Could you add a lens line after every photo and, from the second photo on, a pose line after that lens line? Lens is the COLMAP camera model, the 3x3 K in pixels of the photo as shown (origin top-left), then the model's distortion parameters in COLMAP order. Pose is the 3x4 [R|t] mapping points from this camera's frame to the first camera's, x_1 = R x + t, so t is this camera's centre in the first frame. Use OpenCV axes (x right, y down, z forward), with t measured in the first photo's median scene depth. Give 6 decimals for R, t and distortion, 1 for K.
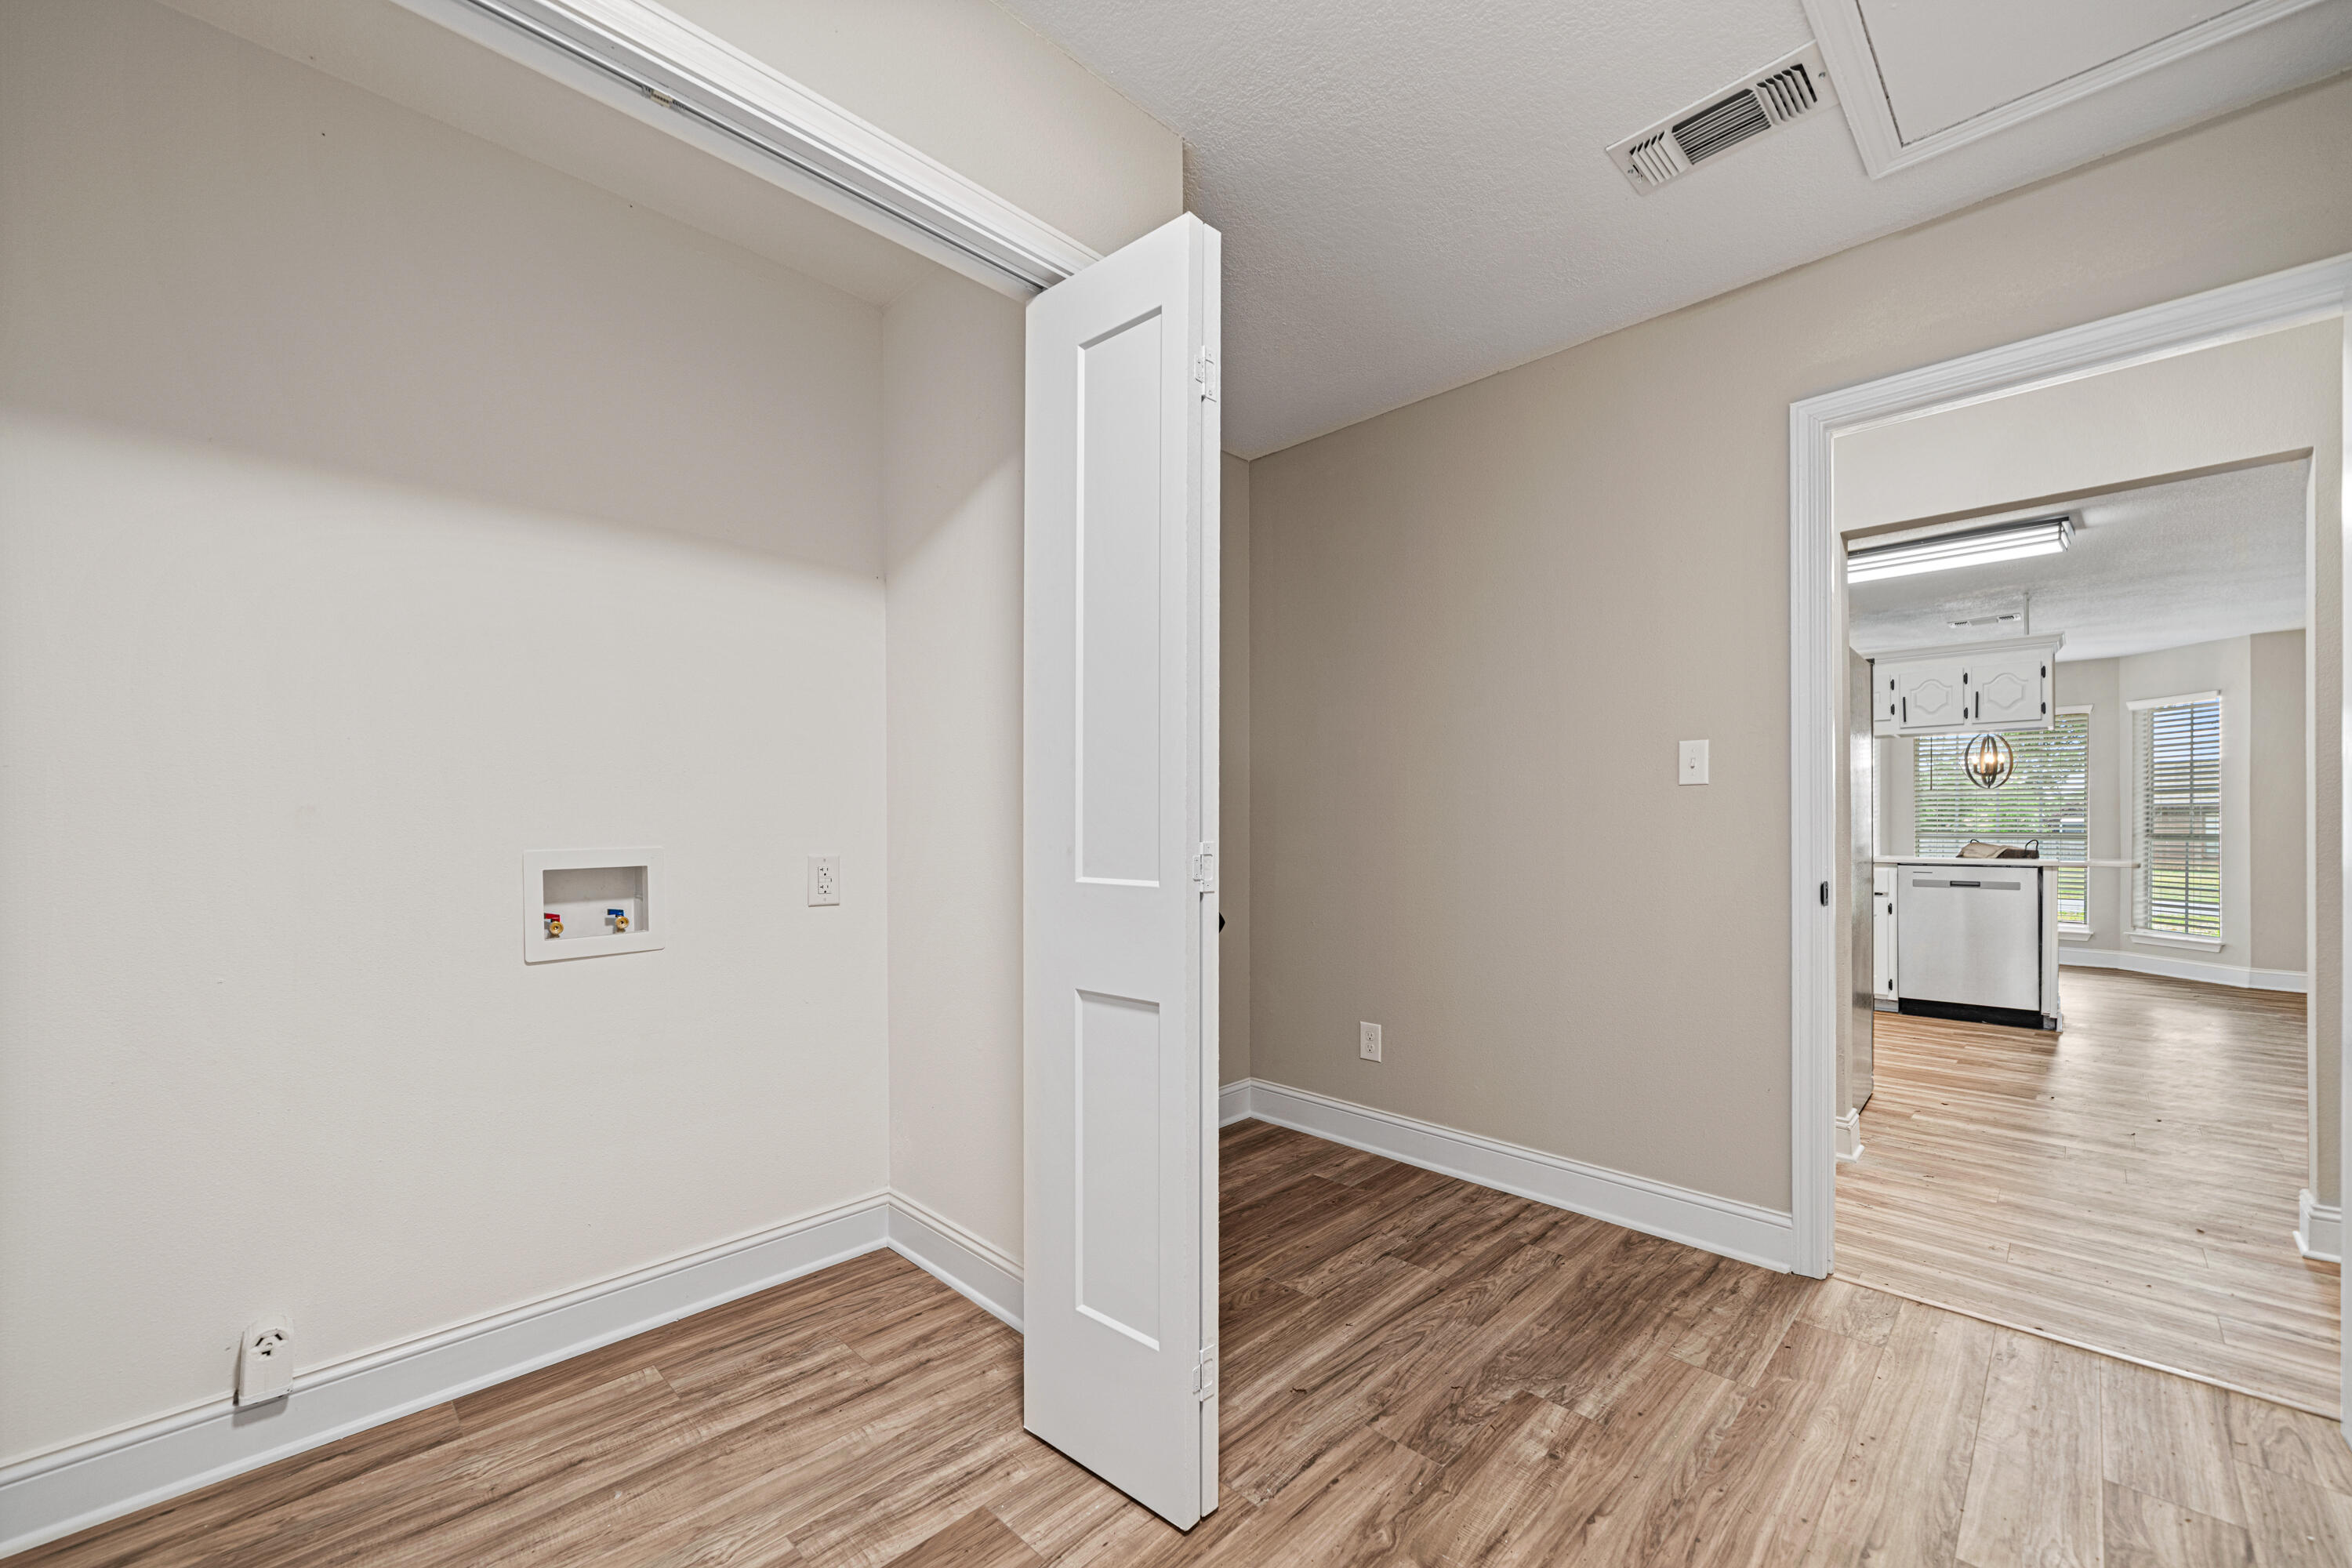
lens RADIAL K [[905.9, 0, 1187.7], [0, 905.9, 831.3], [0, 0, 1]] dist [-0.001008, 0.000321]
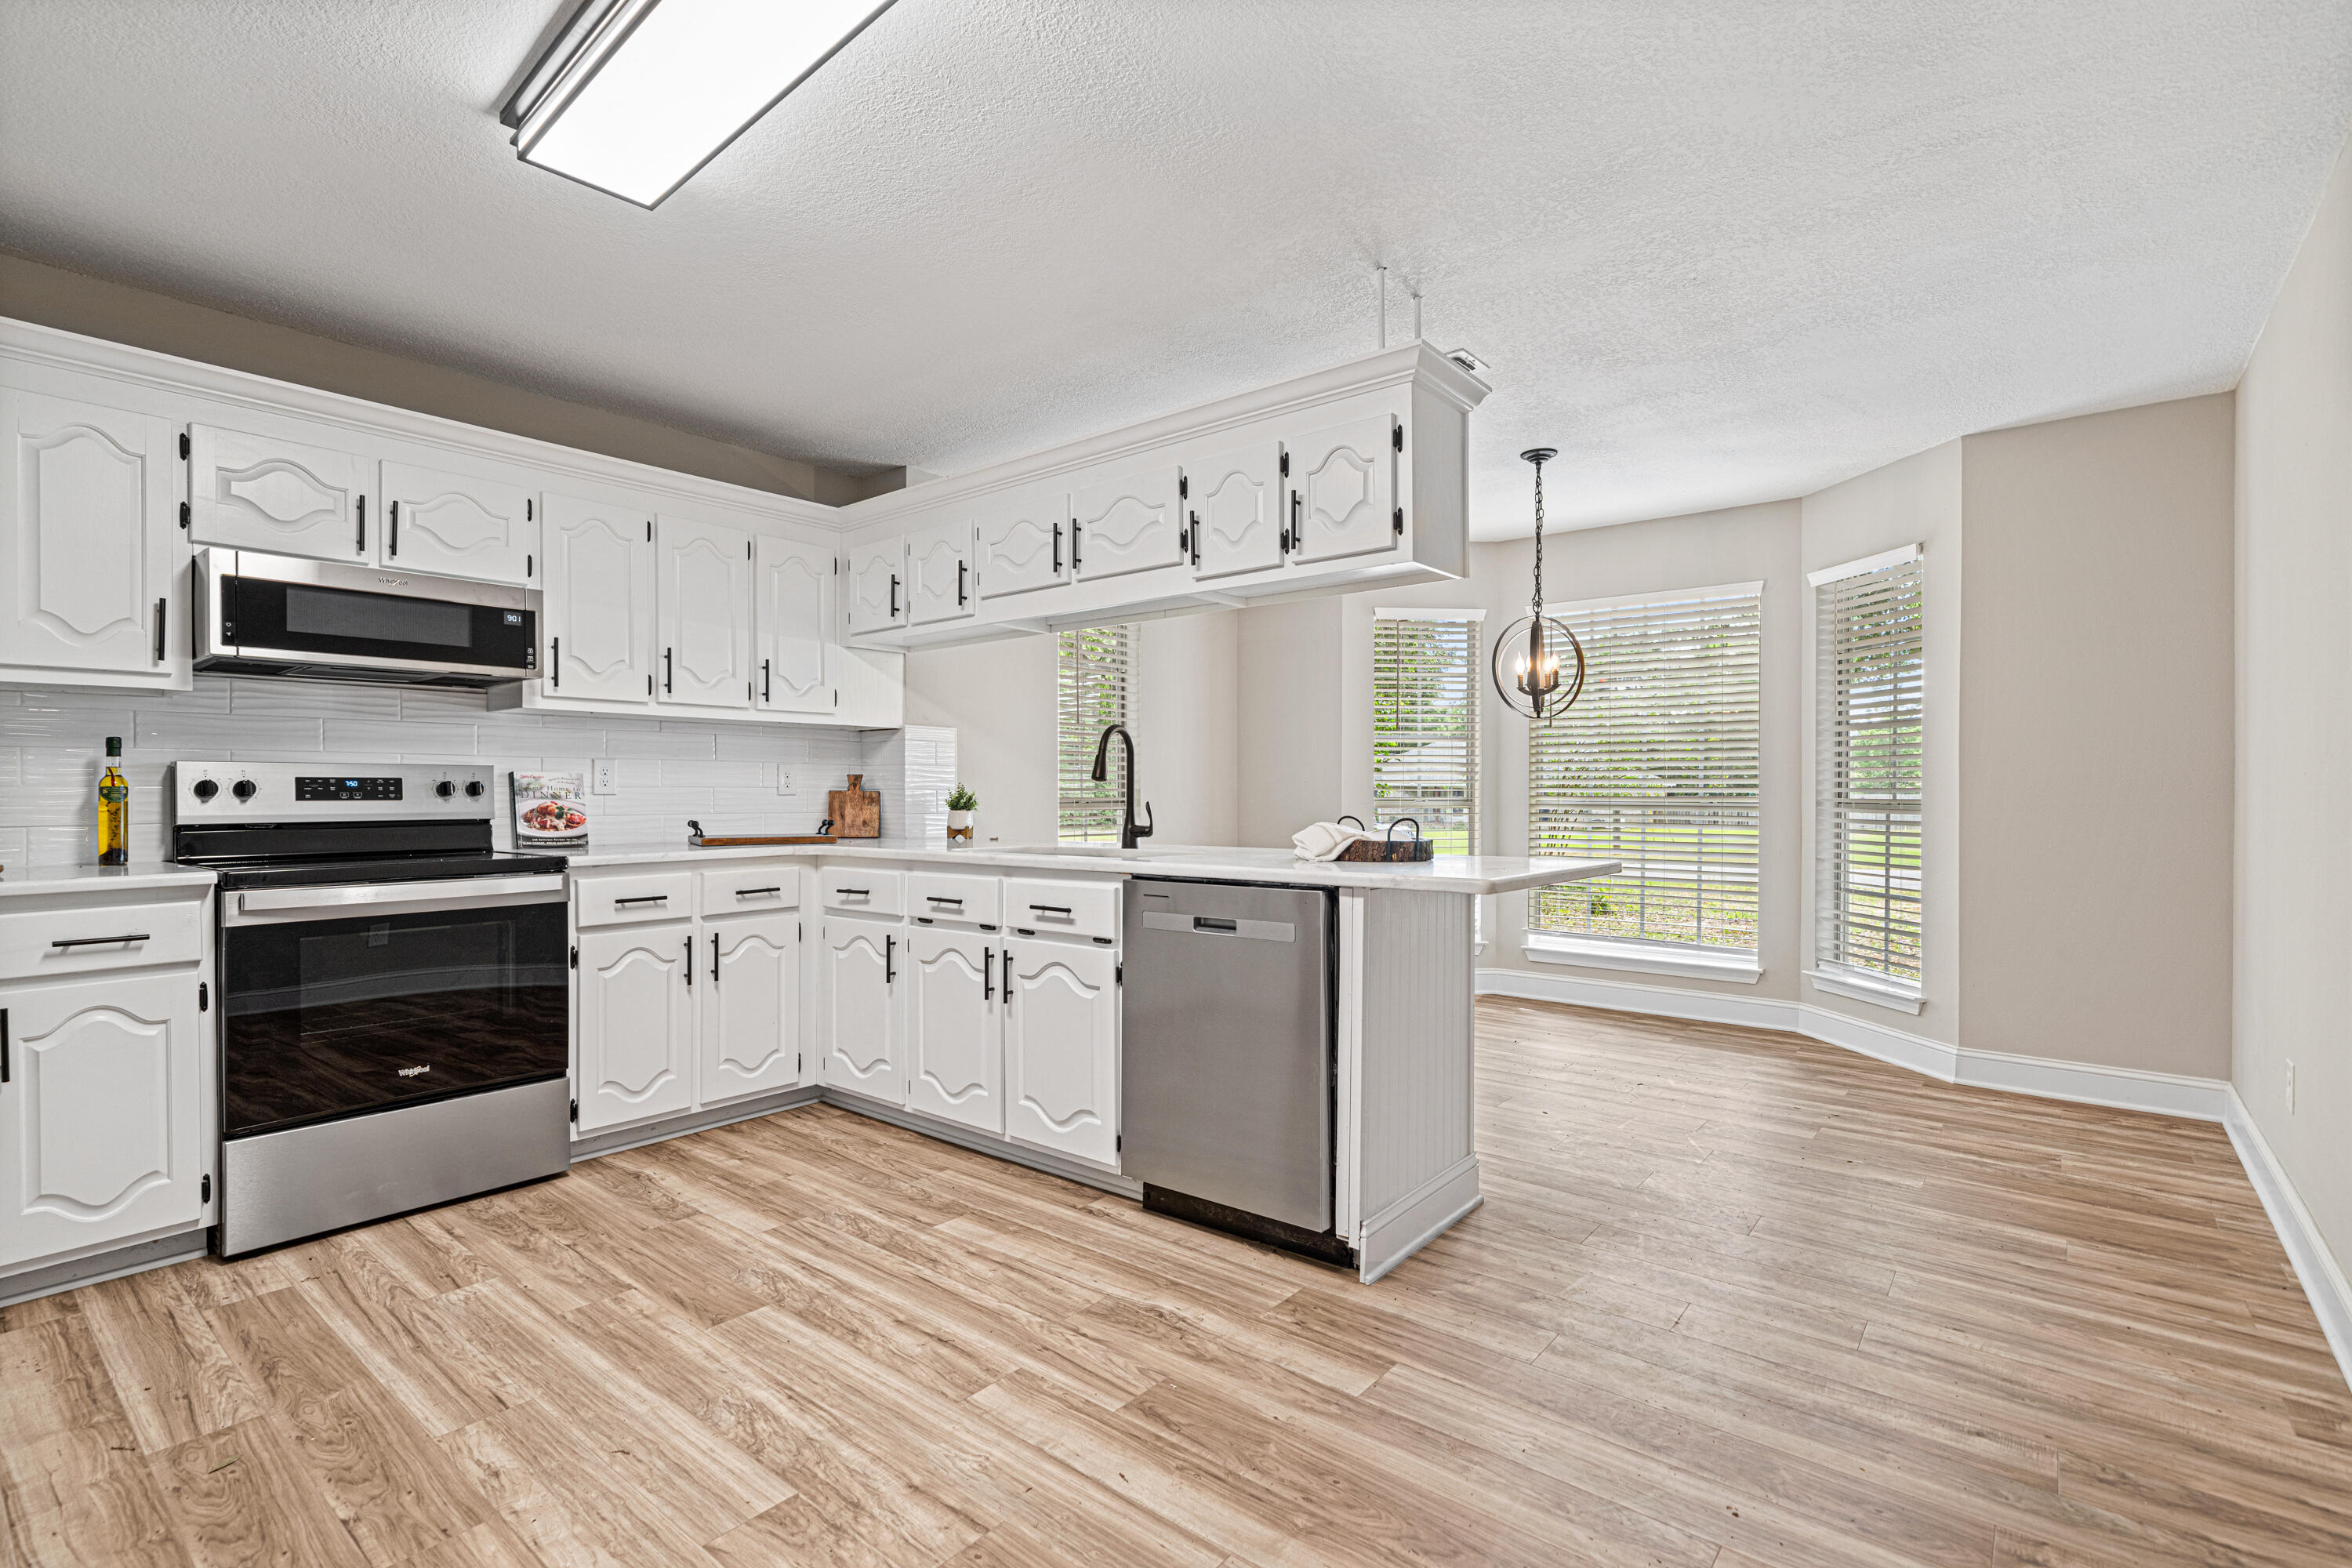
lens RADIAL K [[1079.7, 0, 1146.9], [0, 1079.7, 795.7], [0, 0, 1]] dist [0.003685, 0.000411]
pose [[0.996107, 0.001922, 0.088127, 0.779058], [-0.002723, 0.999956, 0.008974, -0.007608], [-0.088105, -0.009180, 0.996069, 0.489016]]
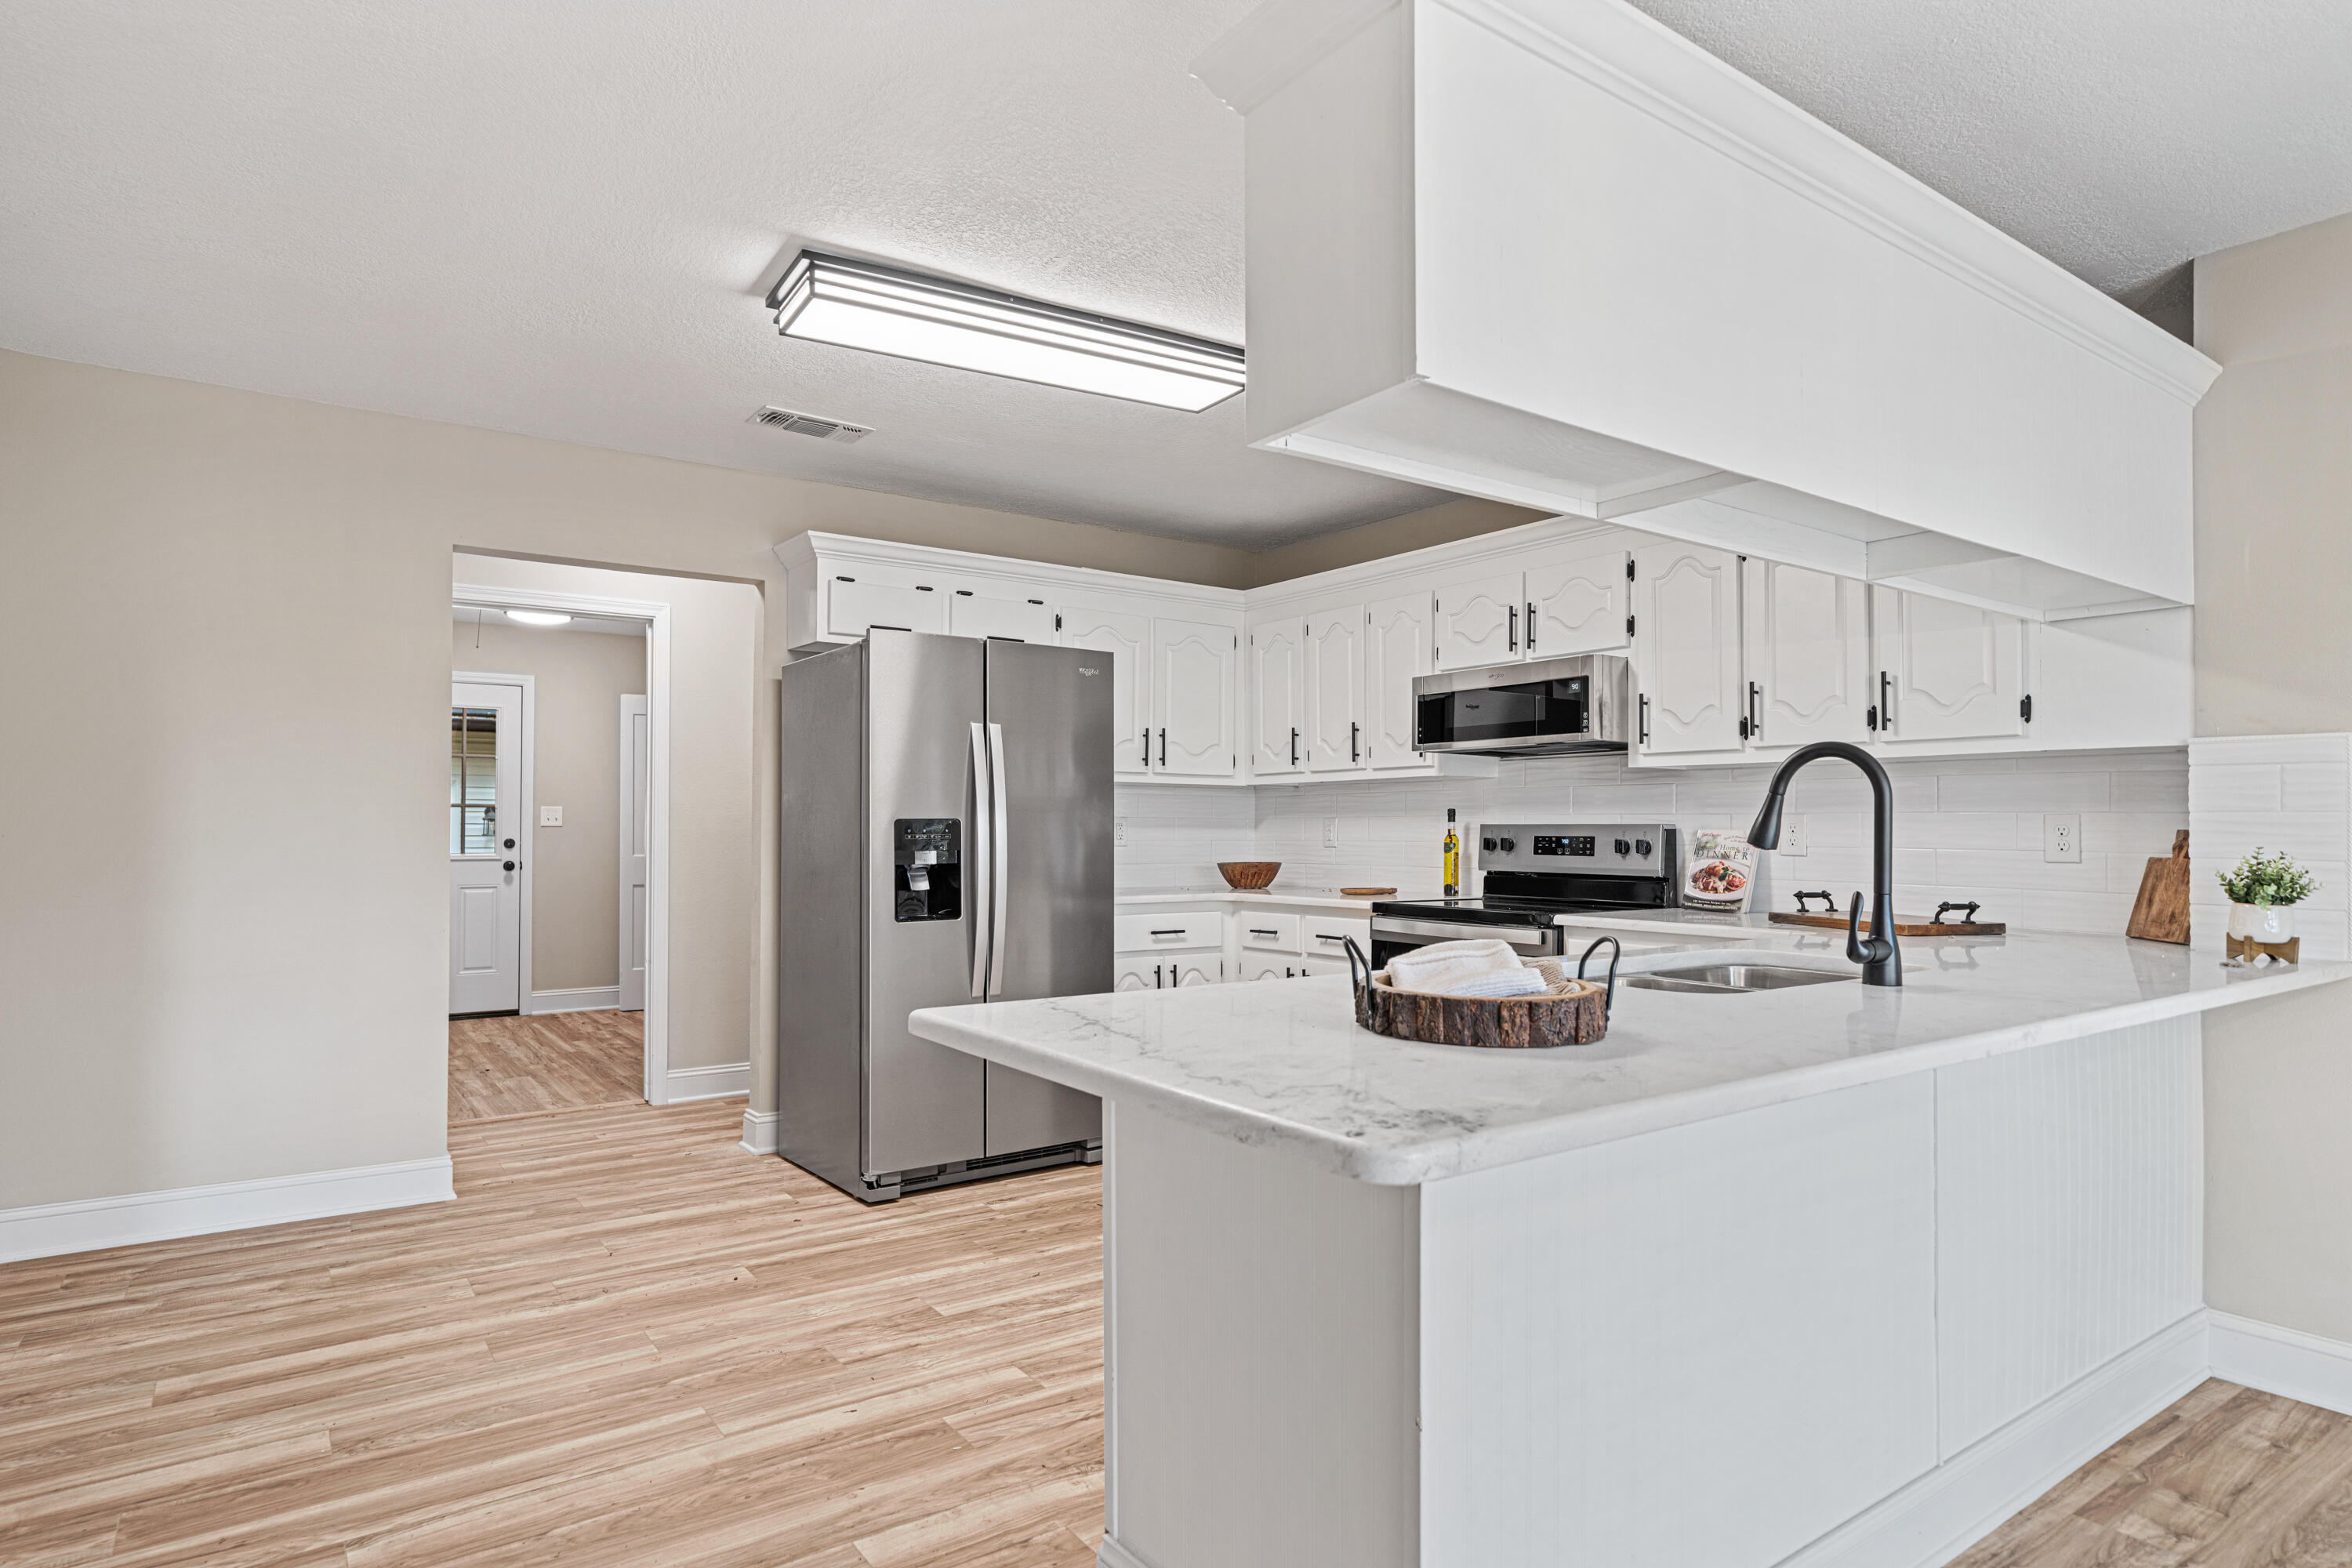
lens RADIAL K [[1283.5, 0, 1180.7], [0, 1283.5, 798.3], [0, 0, 1]] dist [0.004453, 0.001070]
pose [[-0.160237, -0.021587, -0.986843, 1.273148], [-0.000542, 0.999763, -0.021781, -0.017701], [0.987078, -0.002955, -0.160210, 1.026099]]
